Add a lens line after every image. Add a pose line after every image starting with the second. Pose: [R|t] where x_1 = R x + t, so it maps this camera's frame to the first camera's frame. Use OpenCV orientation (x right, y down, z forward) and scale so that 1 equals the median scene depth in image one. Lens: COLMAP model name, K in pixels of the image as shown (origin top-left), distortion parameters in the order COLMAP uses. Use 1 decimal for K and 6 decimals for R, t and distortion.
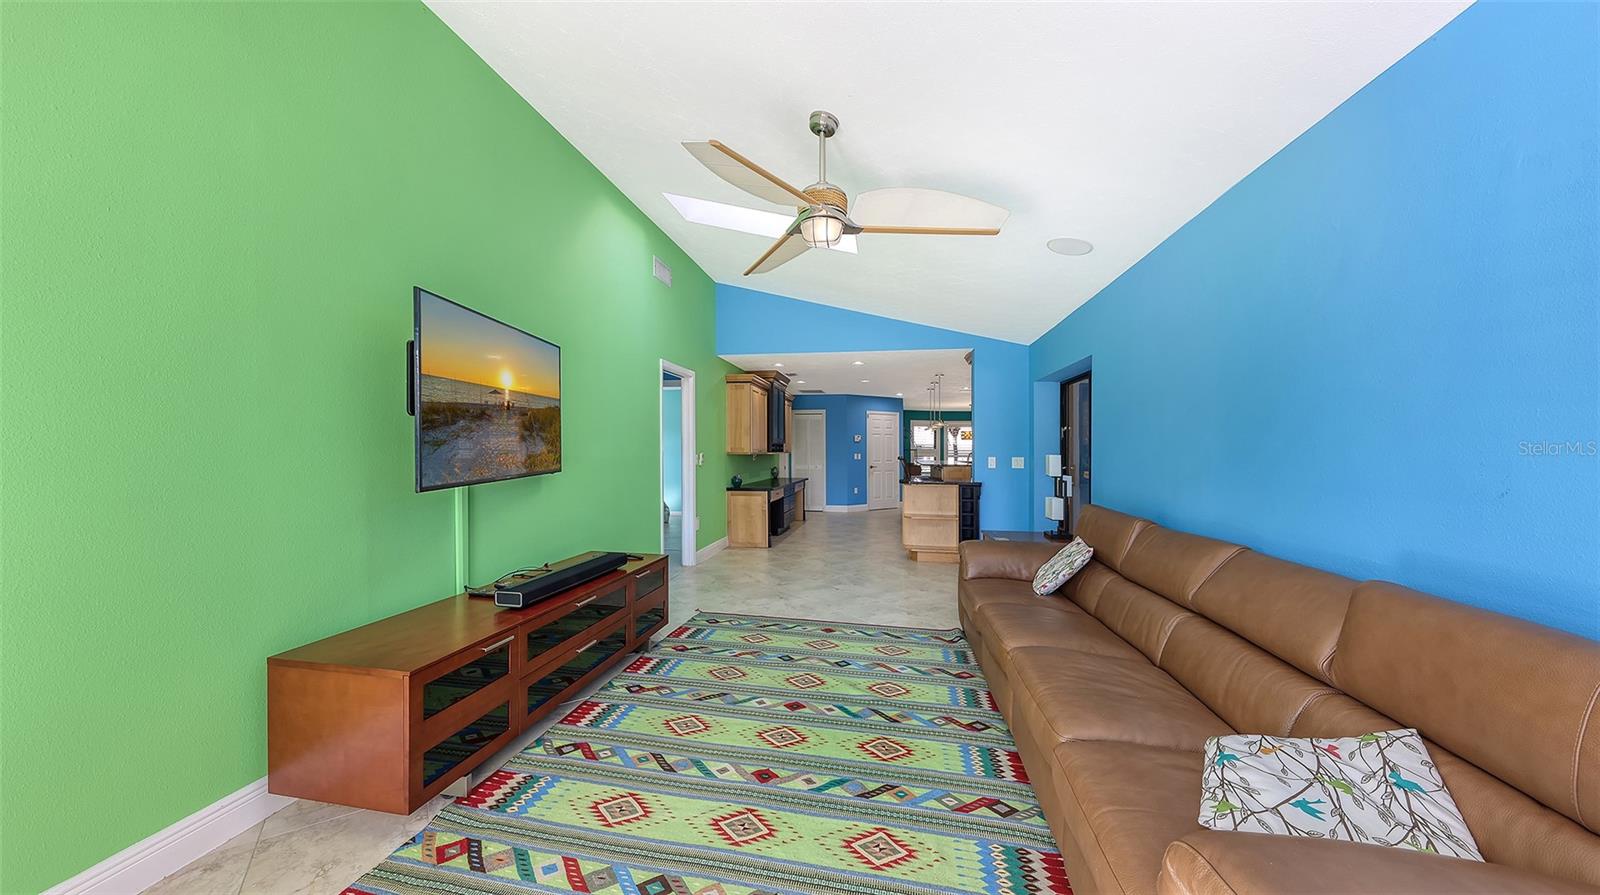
lens RADIAL K [[559.6, 0, 801.9], [0, 559.6, 450.6], [0, 0, 1]] dist [0.017708, -0.000021]
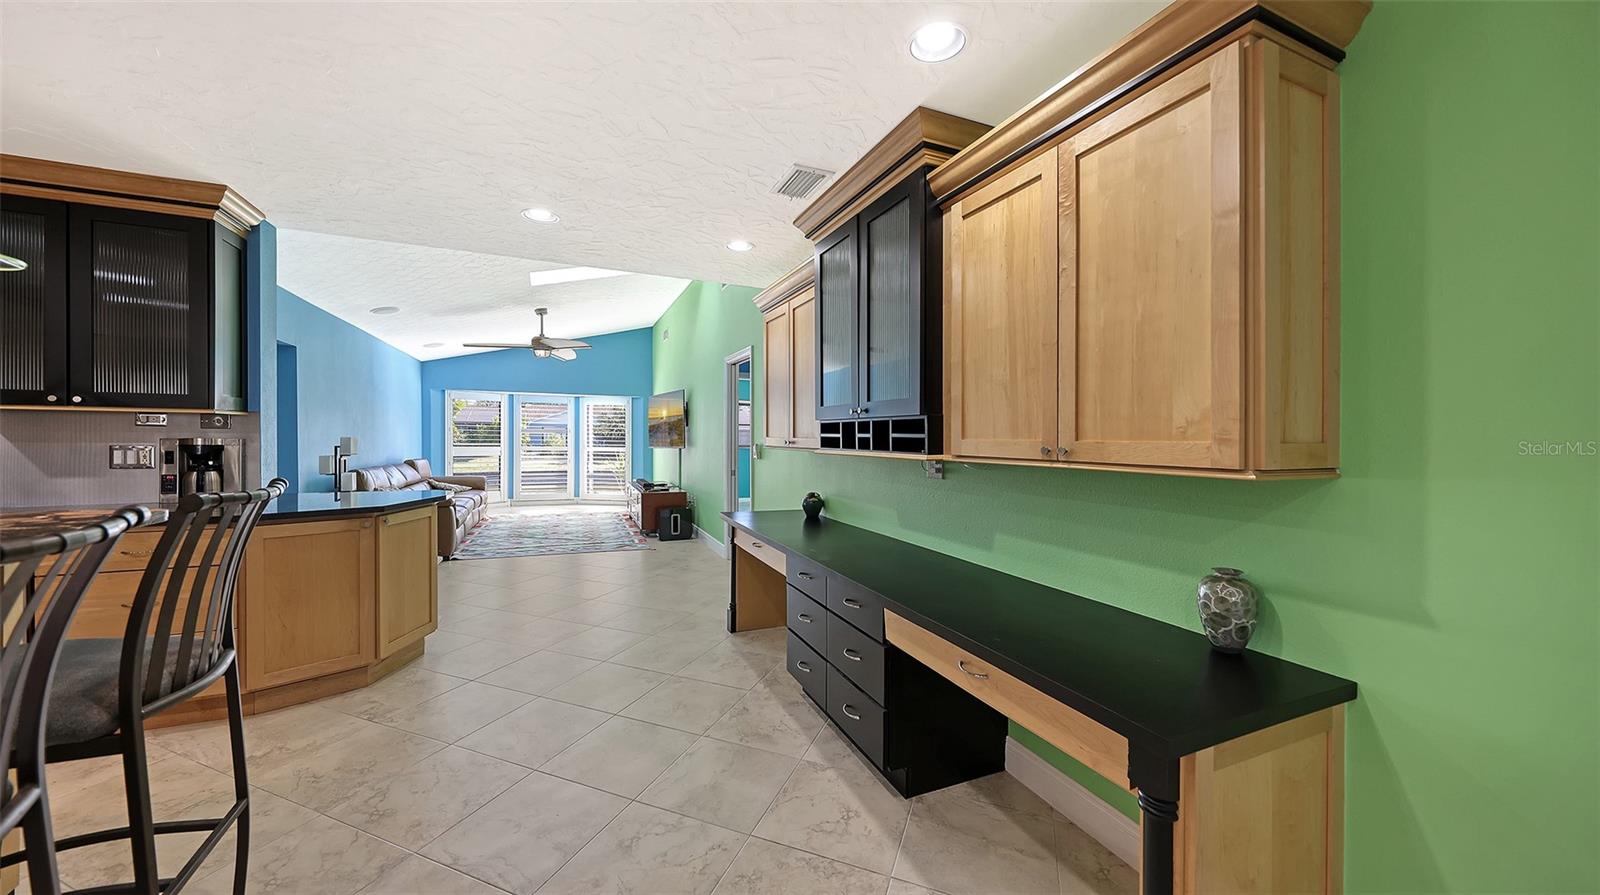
lens RADIAL K [[559.6, 0, 801.9], [0, 559.6, 450.6], [0, 0, 1]] dist [0.017708, -0.000021]
pose [[-0.836439, -0.004009, -0.548046, 0.422209], [-0.018261, 0.999622, 0.020558, -0.007068], [0.547756, 0.027203, -0.836196, 3.431666]]
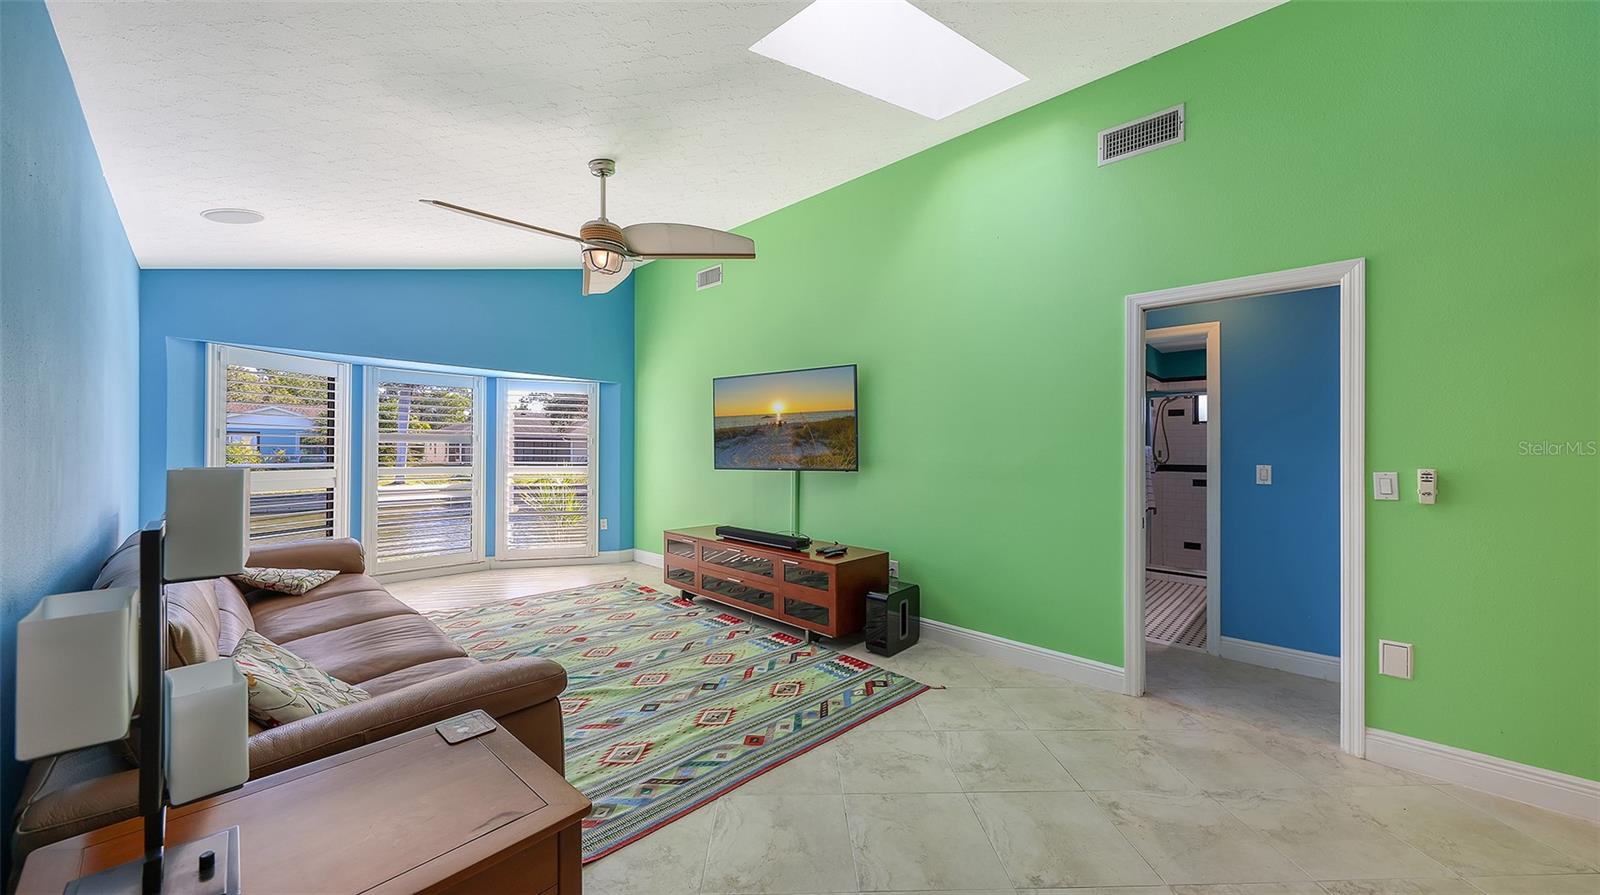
lens RADIAL K [[558.6, 0, 804.1], [0, 558.6, 448.9], [0, 0, 1]] dist [0.000686, -0.000145]
pose [[-0.548300, -0.010604, -0.836215, 0.692492], [-0.016848, 0.999857, -0.001632, -0.007007], [0.836112, 0.013194, -0.548400, 1.762608]]
